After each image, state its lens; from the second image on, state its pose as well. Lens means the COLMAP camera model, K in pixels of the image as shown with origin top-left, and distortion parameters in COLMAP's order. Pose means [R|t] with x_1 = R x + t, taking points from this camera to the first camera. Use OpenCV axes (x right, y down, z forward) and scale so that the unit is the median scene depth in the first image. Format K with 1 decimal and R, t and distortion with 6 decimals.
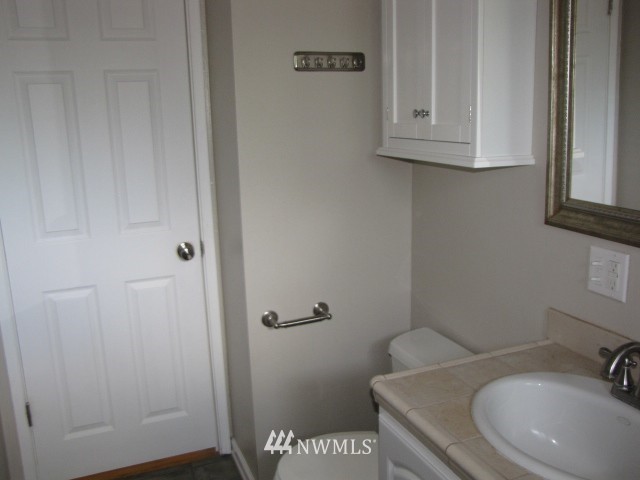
lens RADIAL K [[603.1, 0, 320.1], [0, 603.1, 239.5], [0, 0, 1]] dist [-0.081859, 0.000000]
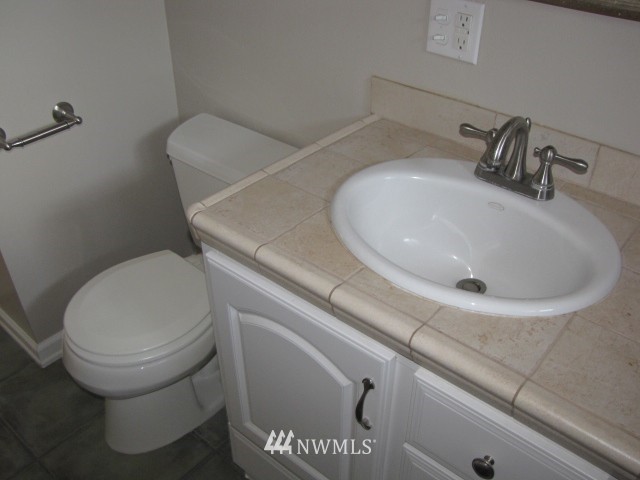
lens RADIAL K [[603.1, 0, 321.7], [0, 603.1, 238.9], [0, 0, 1]] dist [-0.081859, 0.000000]
pose [[0.883405, -0.241169, 0.401787, -0.071881], [0.064669, 0.911940, 0.405196, -0.022800], [-0.464126, -0.331970, 0.821208, 0.312046]]
